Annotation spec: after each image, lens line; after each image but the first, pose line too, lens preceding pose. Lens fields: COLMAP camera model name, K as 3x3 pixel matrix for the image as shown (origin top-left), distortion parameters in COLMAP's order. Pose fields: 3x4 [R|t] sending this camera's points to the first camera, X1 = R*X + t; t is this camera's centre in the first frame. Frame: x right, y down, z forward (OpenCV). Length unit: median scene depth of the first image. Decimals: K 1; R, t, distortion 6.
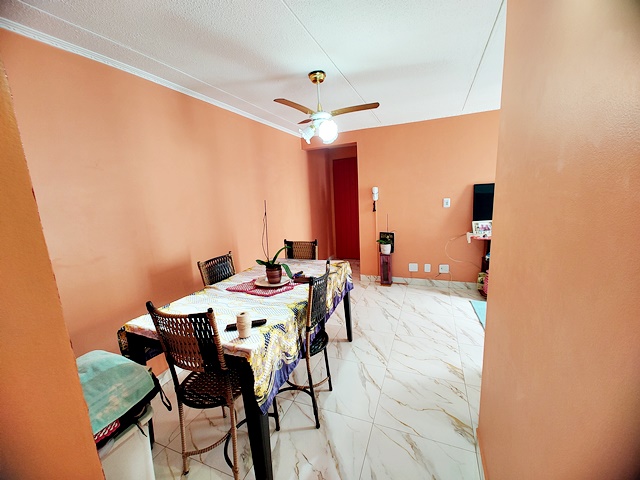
lens RADIAL K [[266.6, 0, 322.0], [0, 266.6, 244.0], [0, 0, 1]] dist [0.010154, -0.006321]
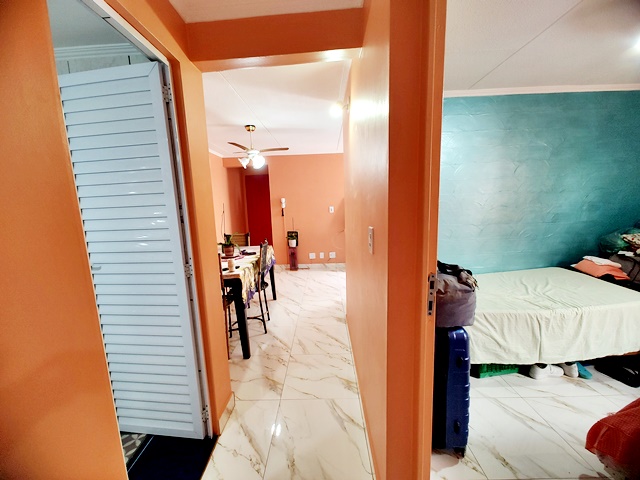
lens RADIAL K [[266.6, 0, 318.9], [0, 266.6, 242.2], [0, 0, 1]] dist [0.010154, -0.006321]
pose [[0.933933, -0.034305, 0.355799, -0.124214], [0.053125, 0.997651, -0.043257, 0.082566], [-0.353480, 0.059301, 0.933561, -0.330567]]
